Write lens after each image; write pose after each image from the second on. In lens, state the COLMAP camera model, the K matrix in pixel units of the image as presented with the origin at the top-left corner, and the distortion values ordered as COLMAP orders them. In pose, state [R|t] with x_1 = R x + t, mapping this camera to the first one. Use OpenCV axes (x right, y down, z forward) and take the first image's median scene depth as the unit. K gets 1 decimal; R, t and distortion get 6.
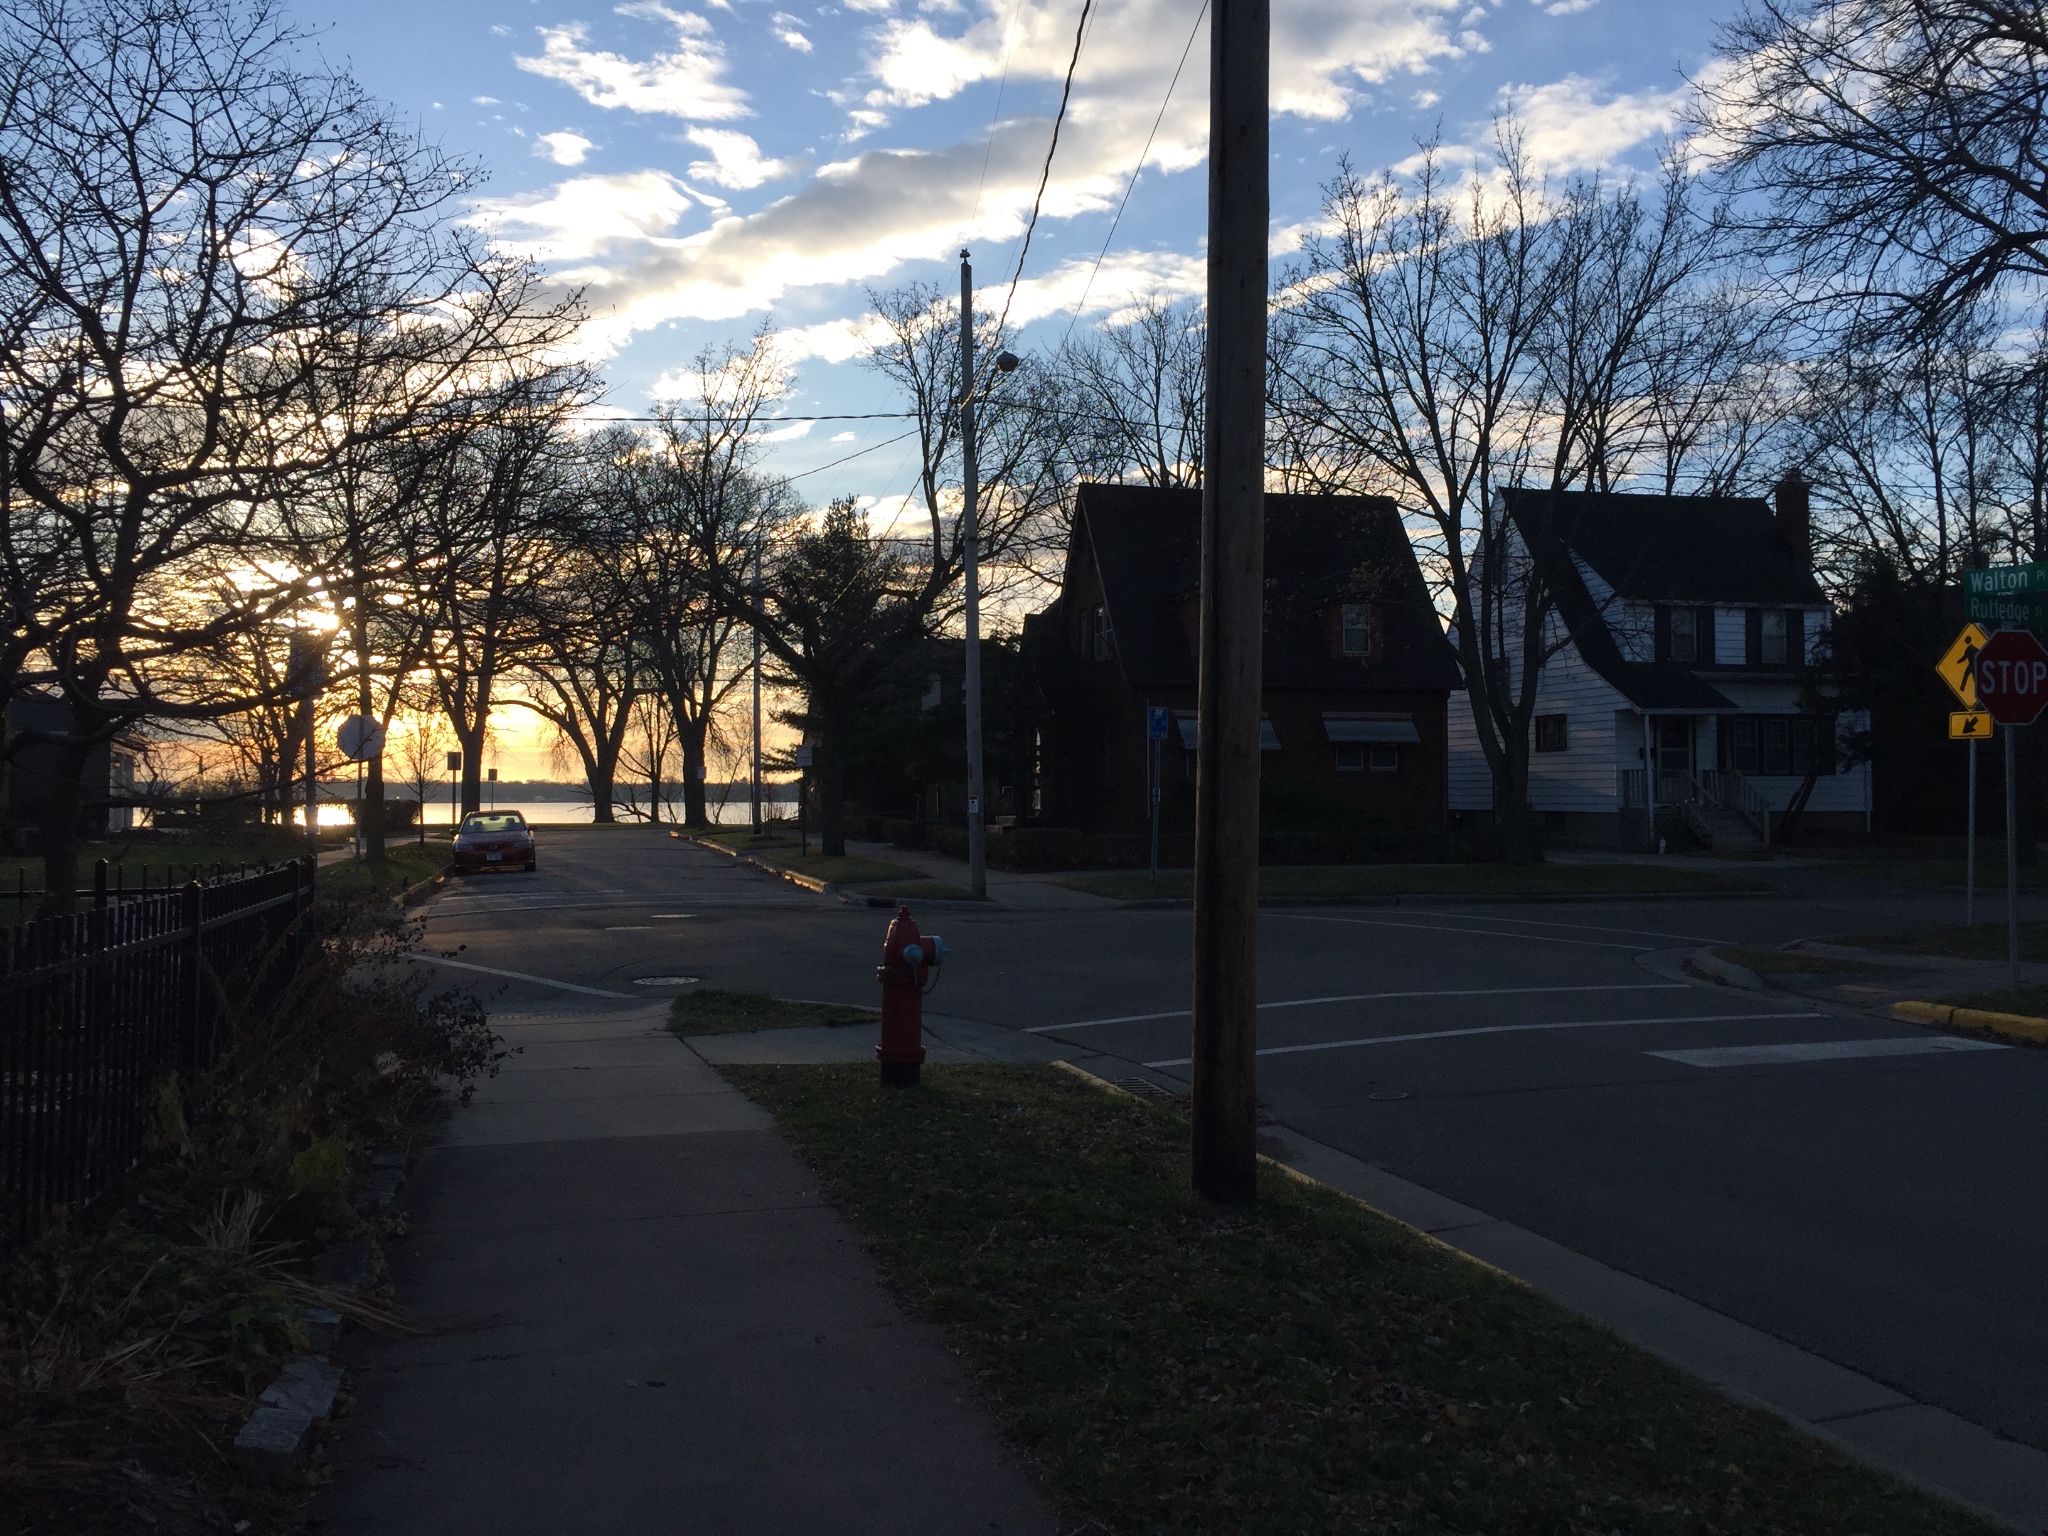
lens RADIAL K [[1746.0, 0, 1023.8], [0, 1746.0, 726.9], [0, 0, 1]] dist [0.086987, -0.114197]
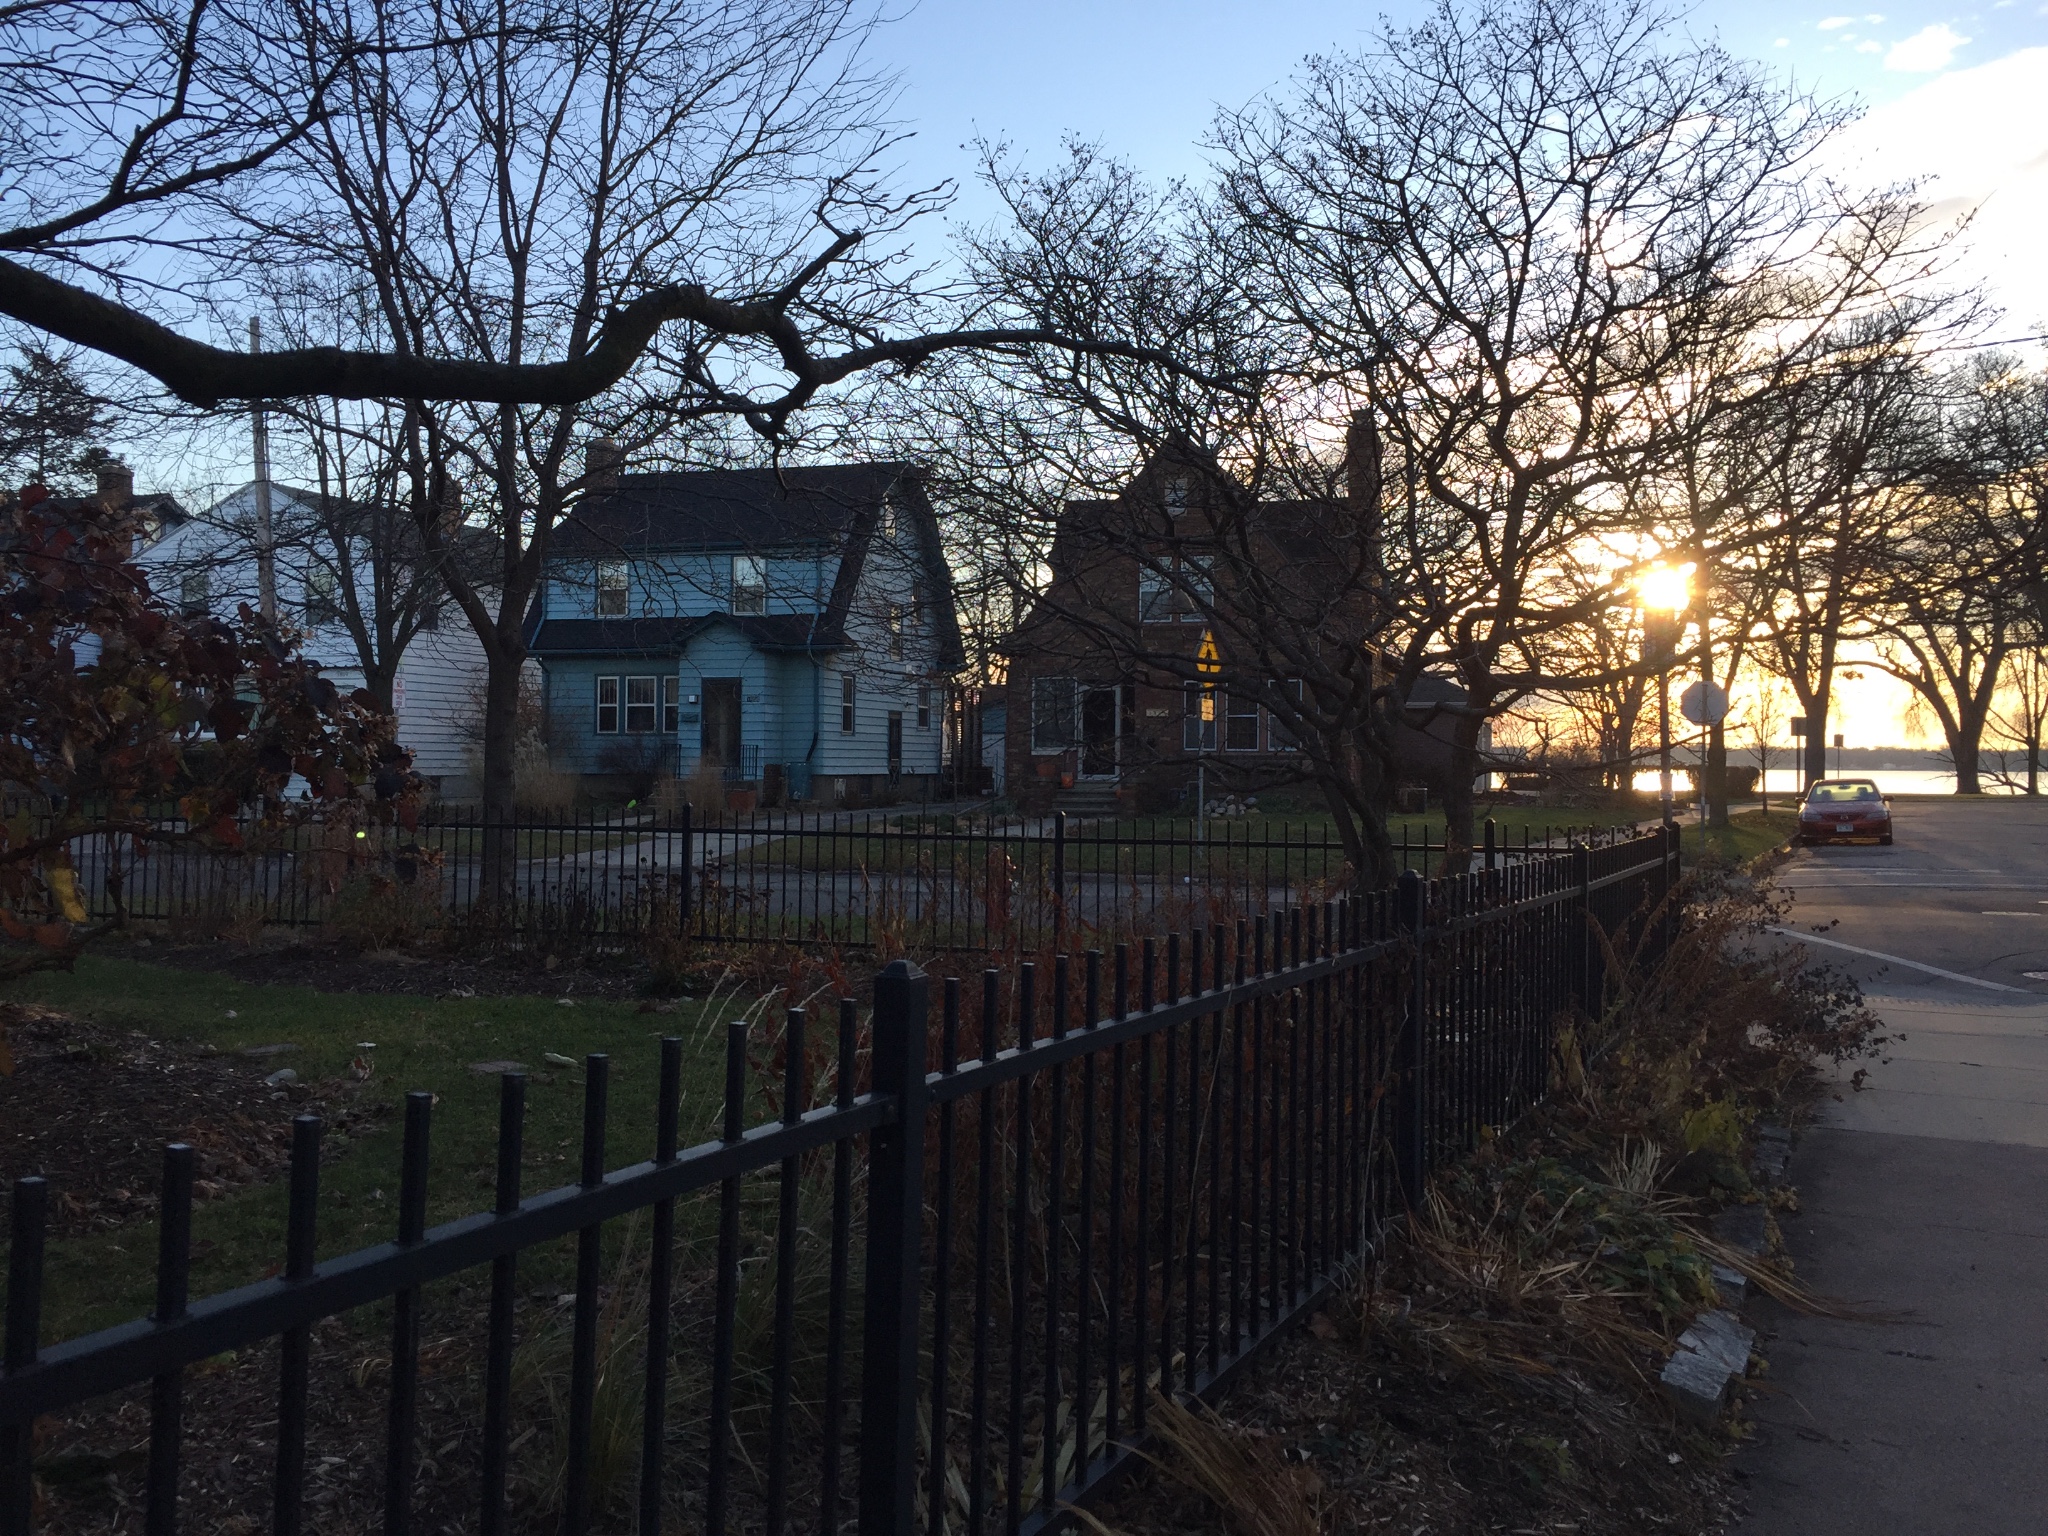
lens RADIAL K [[1746.0, 0, 1023.8], [0, 1746.0, 726.9], [0, 0, 1]] dist [0.086987, -0.114197]
pose [[0.749725, -0.006727, -0.661715, -0.002787], [0.019675, 0.999733, 0.012128, -0.000539], [0.661457, -0.022112, 0.749657, -0.003699]]
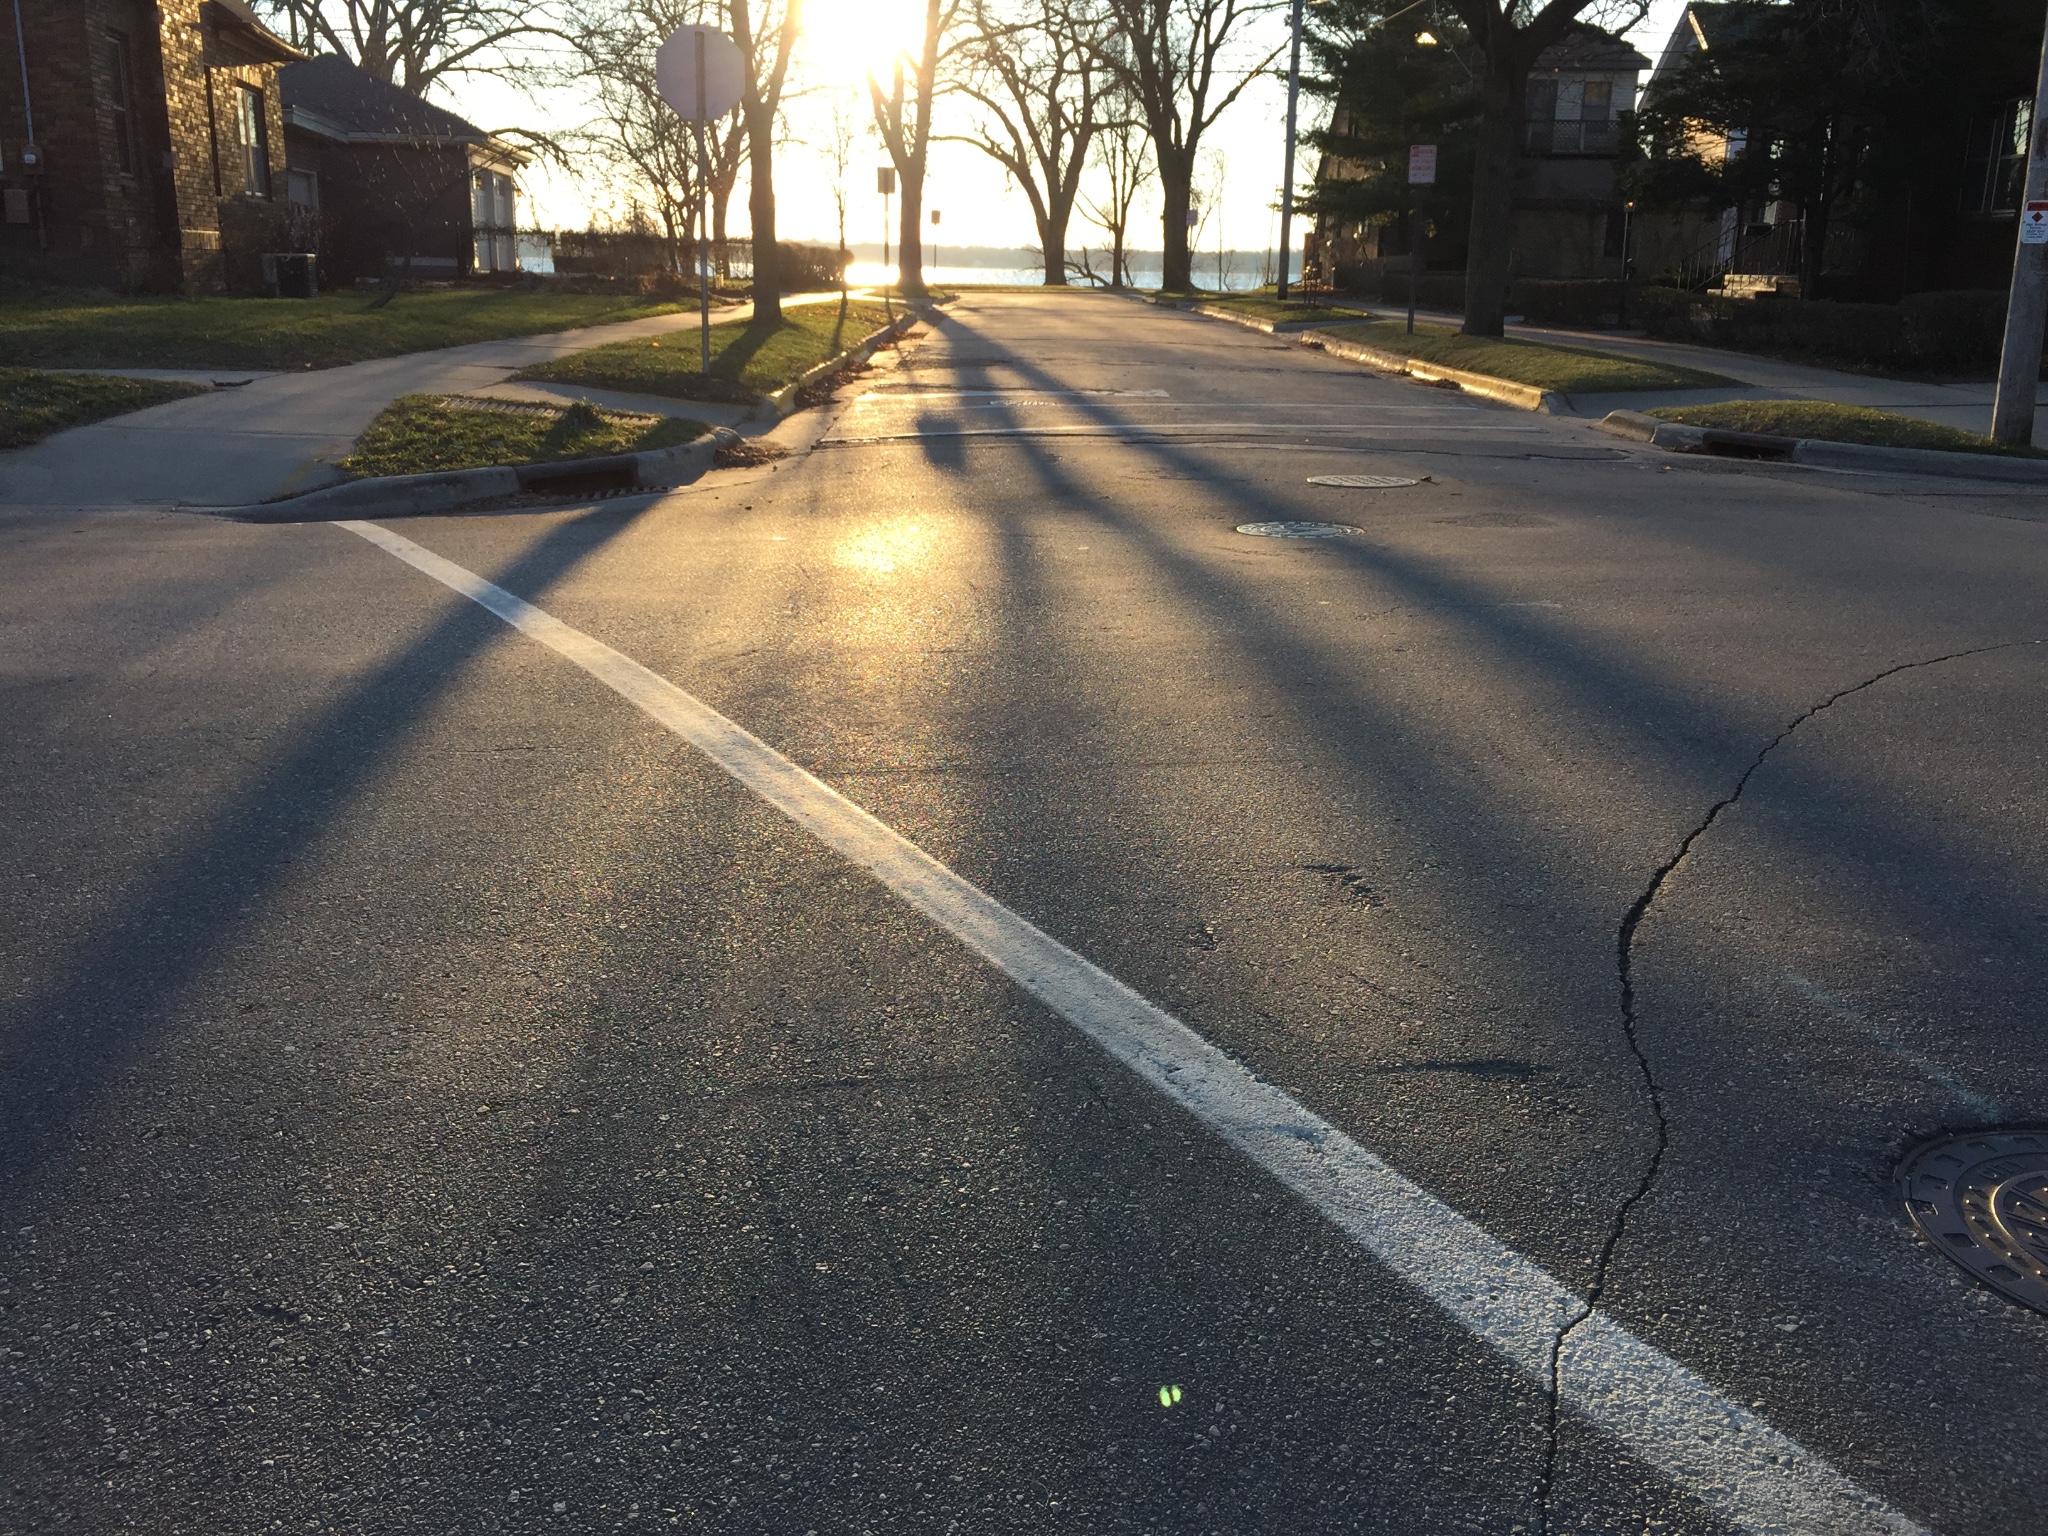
lens RADIAL K [[1752.2, 0, 1028.0], [0, 1752.2, 722.1], [0, 0, 1]] dist [0.084435, -0.109586]
pose [[0.970895, 0.079587, -0.225894, -0.115686], [-0.011248, 0.957285, 0.288926, 0.028124], [0.239240, -0.277976, 0.930319, 0.376196]]
